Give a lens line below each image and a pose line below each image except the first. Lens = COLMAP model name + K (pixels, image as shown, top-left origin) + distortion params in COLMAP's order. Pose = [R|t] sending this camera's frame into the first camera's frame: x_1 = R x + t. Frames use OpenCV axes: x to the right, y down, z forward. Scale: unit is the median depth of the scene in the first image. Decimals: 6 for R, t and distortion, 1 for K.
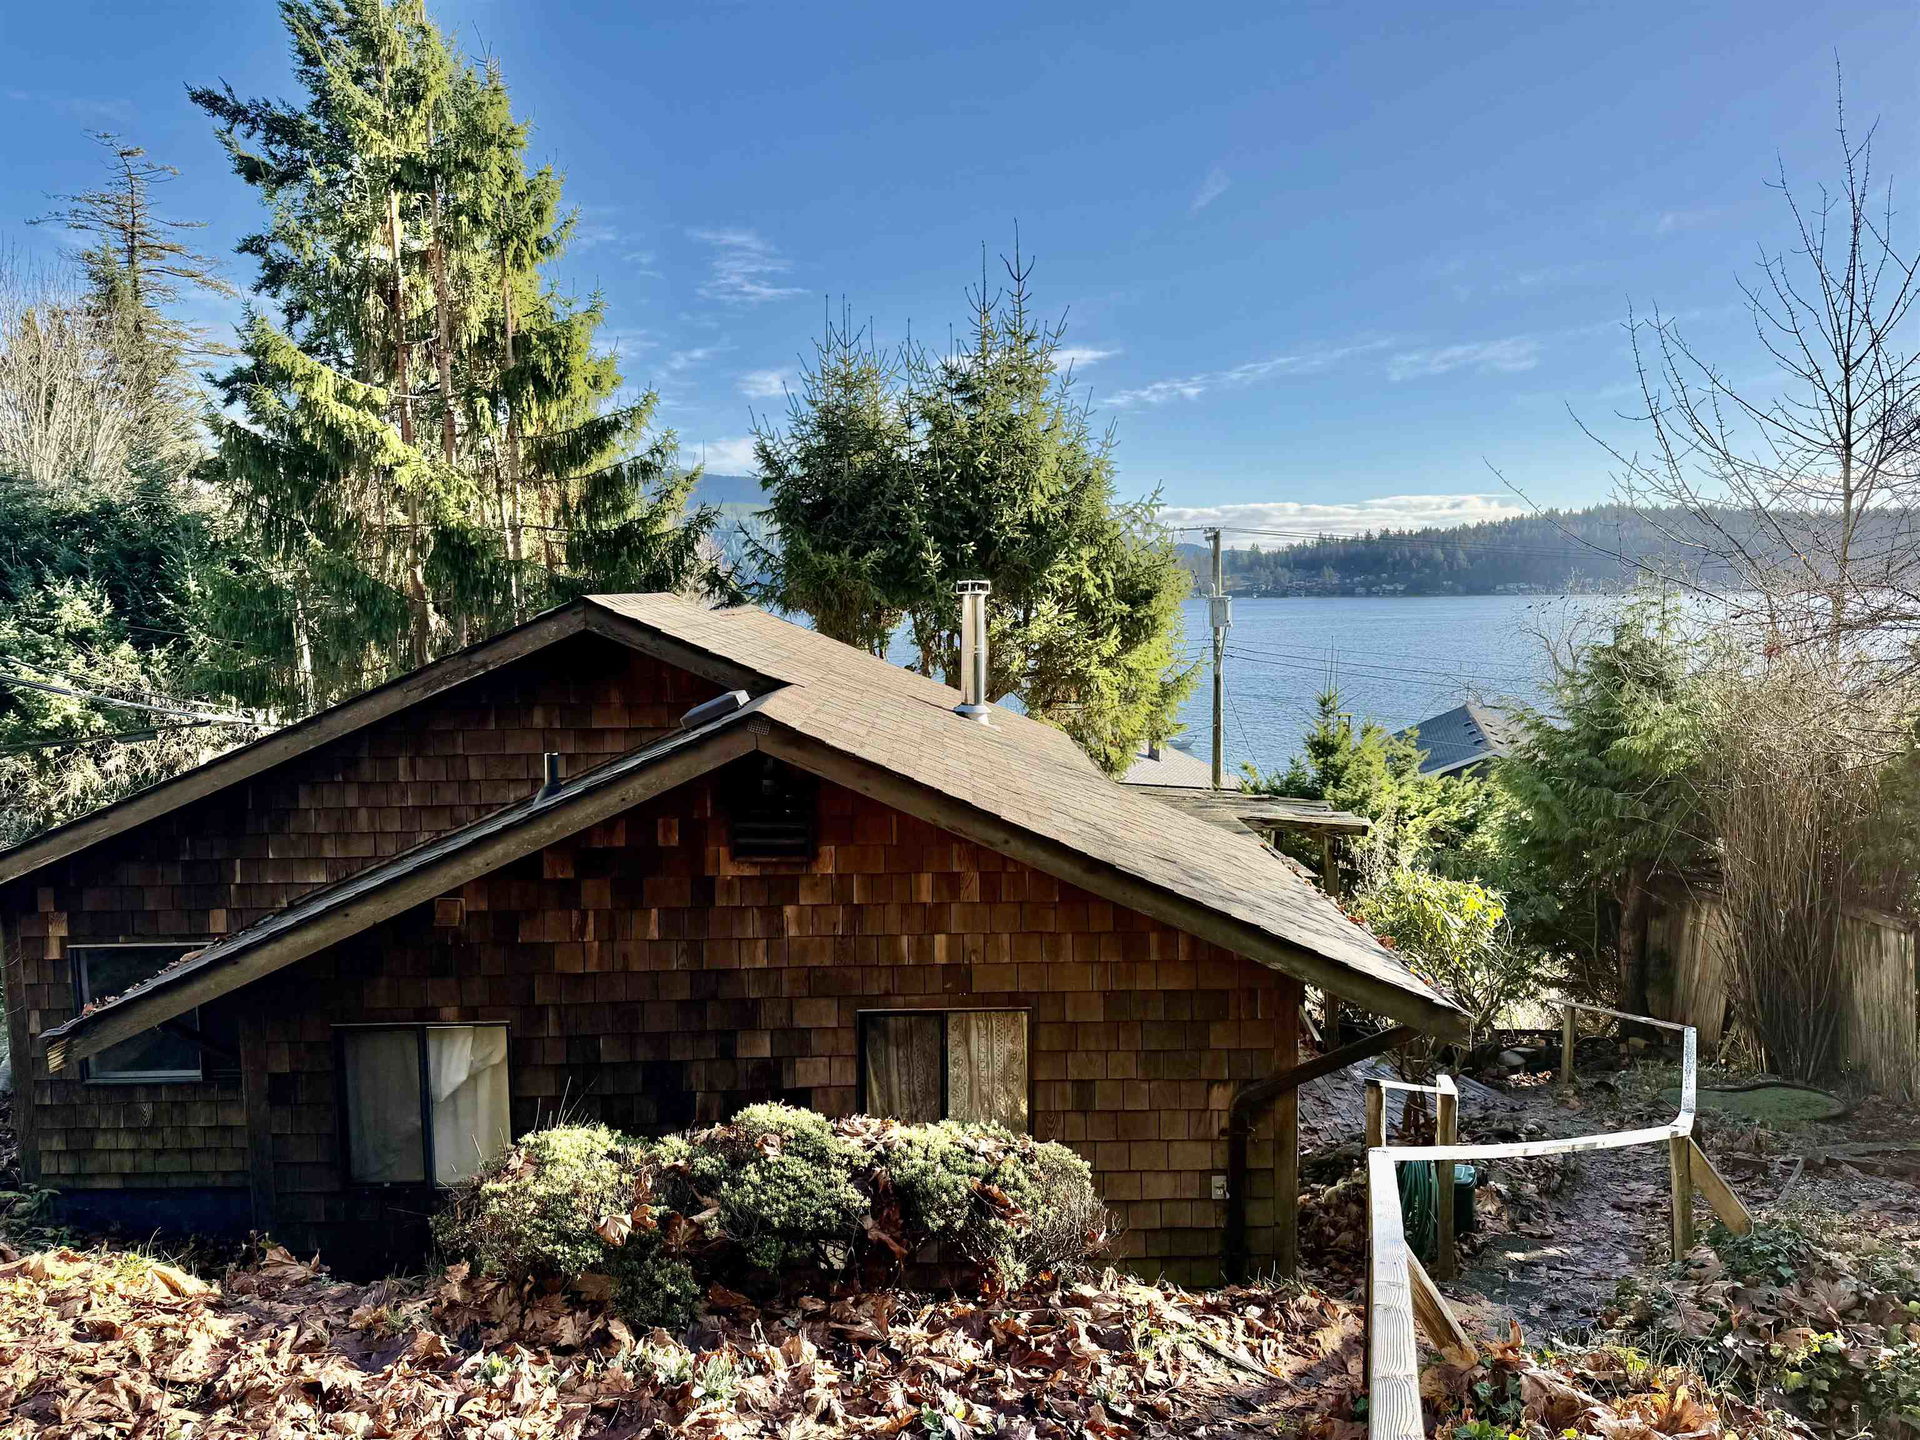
lens RADIAL K [[1325.1, 0, 960.0], [0, 1325.1, 720.0], [0, 0, 1]] dist [0.087176, -0.101307]
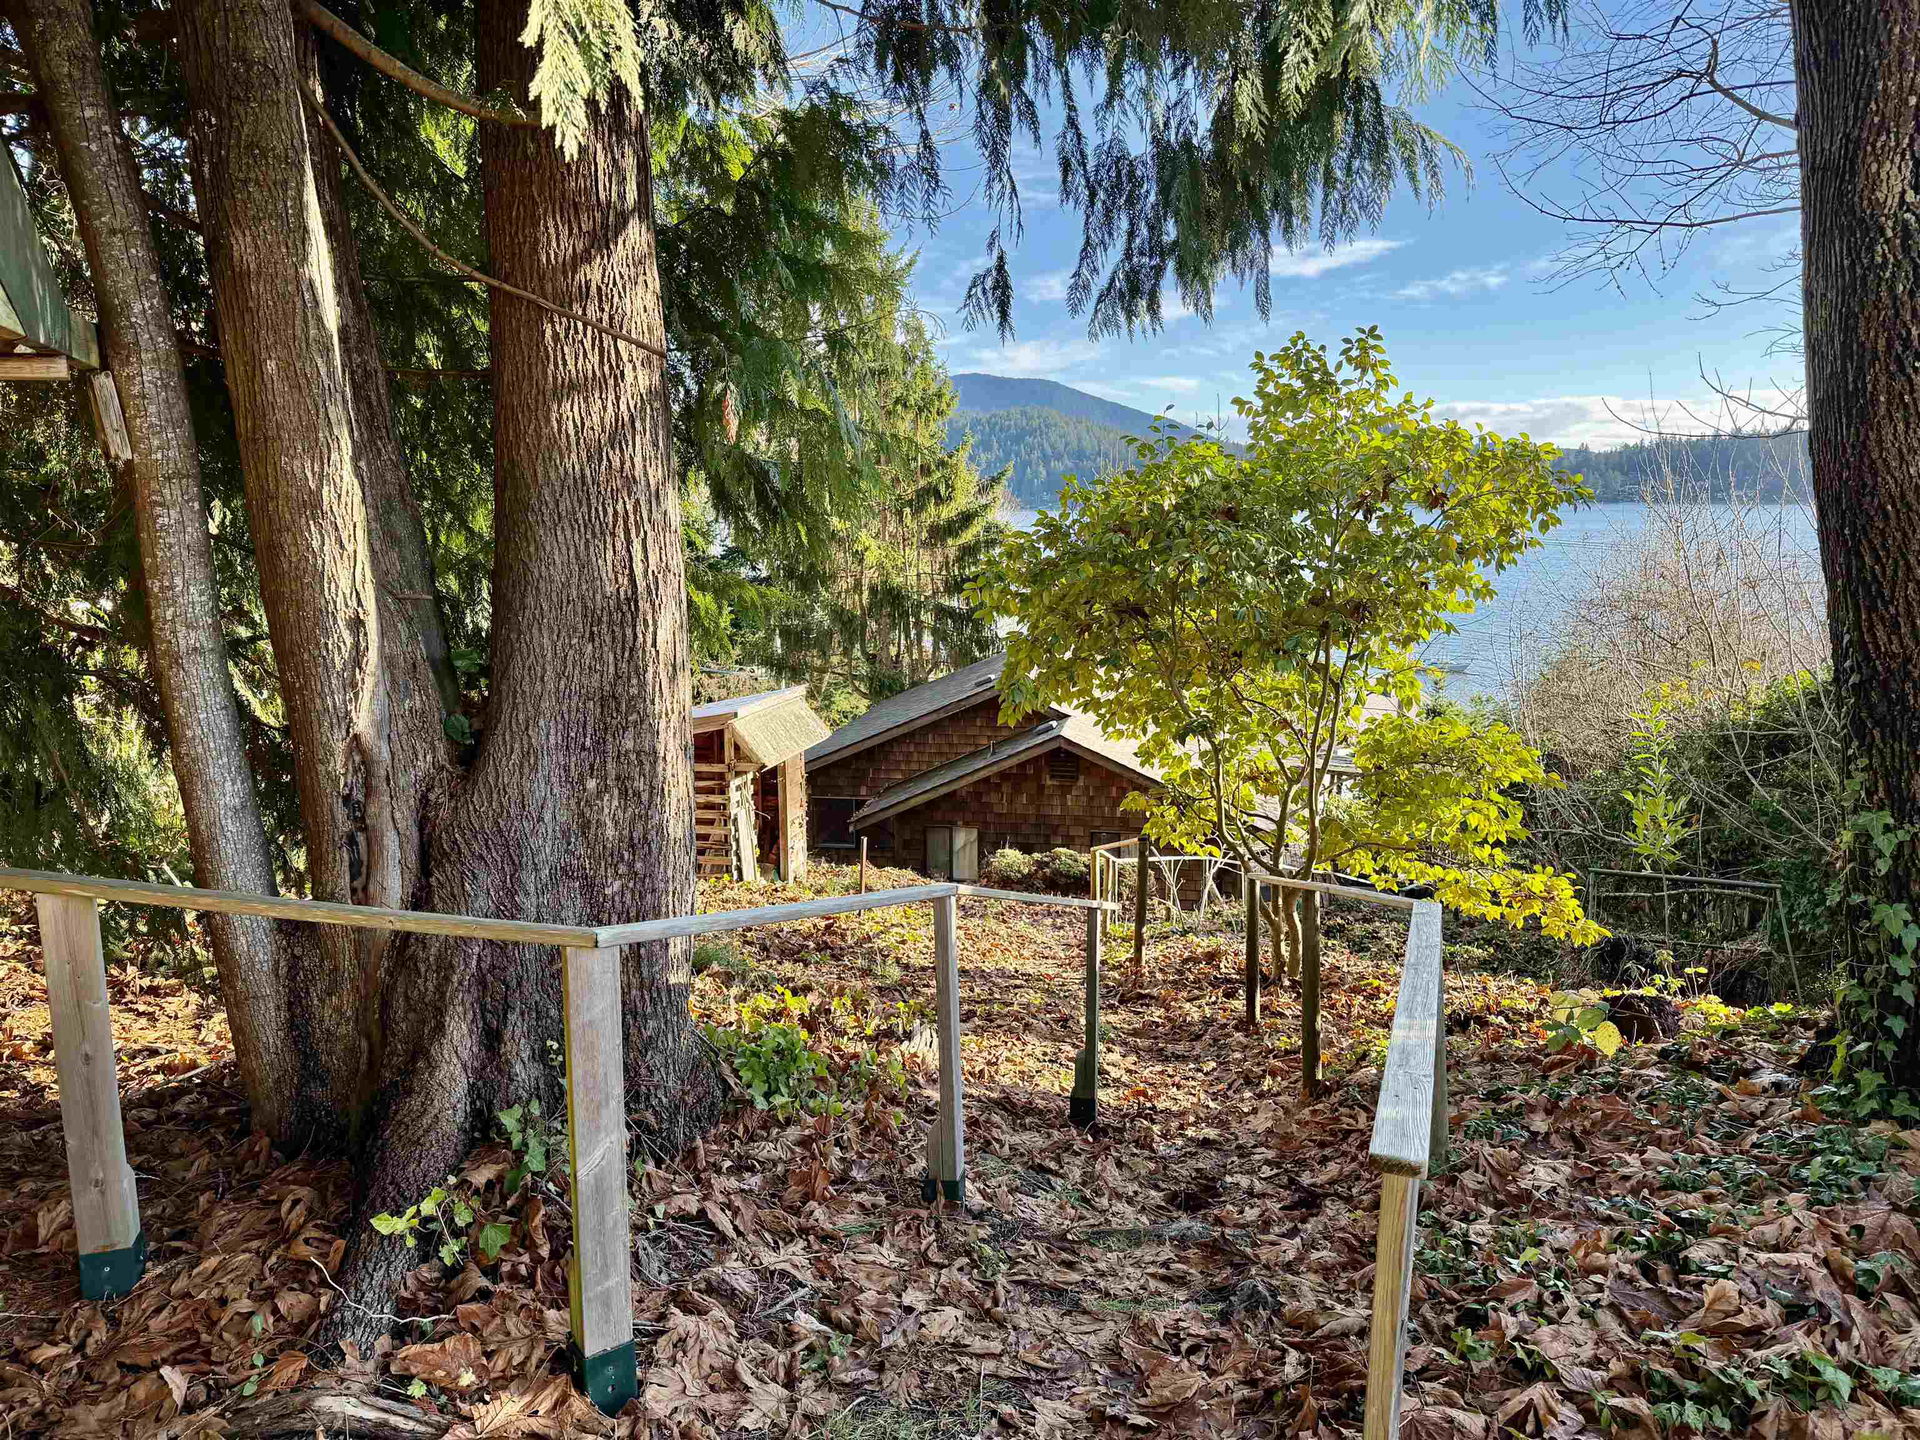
lens RADIAL K [[1325.1, 0, 960.0], [0, 1325.1, 720.0], [0, 0, 1]] dist [0.087176, -0.101307]
pose [[0.977093, 0.037366, -0.209507, 0.088307], [-0.021923, 0.996901, 0.075556, -0.087905], [0.211681, -0.069232, 0.974884, -0.684666]]
